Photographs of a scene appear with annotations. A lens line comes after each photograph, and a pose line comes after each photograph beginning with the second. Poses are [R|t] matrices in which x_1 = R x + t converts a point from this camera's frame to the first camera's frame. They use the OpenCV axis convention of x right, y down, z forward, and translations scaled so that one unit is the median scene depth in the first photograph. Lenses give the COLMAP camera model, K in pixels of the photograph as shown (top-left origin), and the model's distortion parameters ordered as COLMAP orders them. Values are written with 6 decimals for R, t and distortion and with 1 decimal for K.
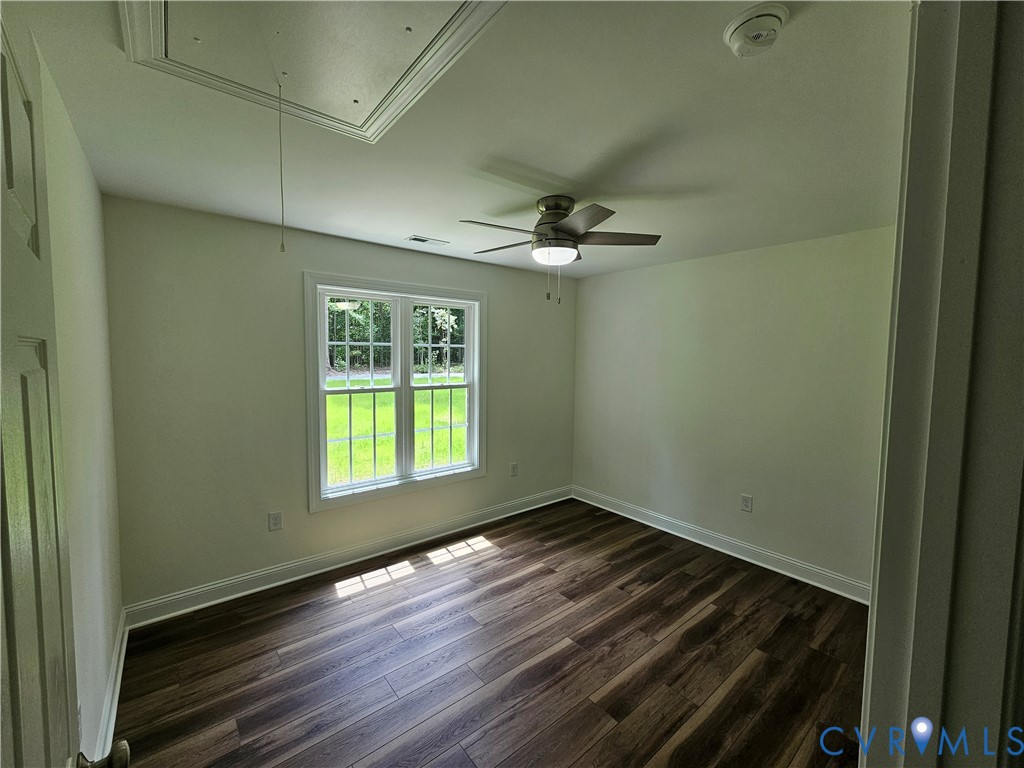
lens RADIAL K [[421.1, 0, 509.5], [0, 421.1, 386.6], [0, 0, 1]] dist [-0.003186, 0.000761]
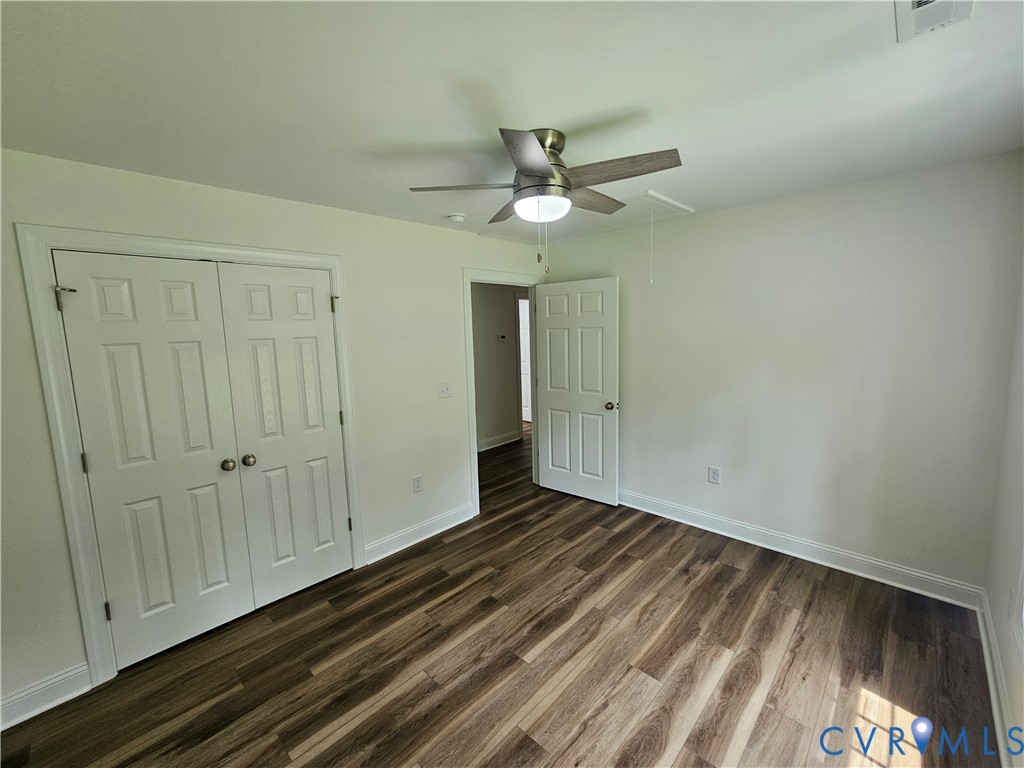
lens RADIAL K [[421.1, 0, 513.7], [0, 421.1, 378.6], [0, 0, 1]] dist [-0.003186, 0.000761]
pose [[-0.991986, 0.028808, -0.123023, 0.266102], [0.003467, 0.979501, 0.201409, -0.152095], [0.126304, 0.199369, -0.971751, 1.777532]]
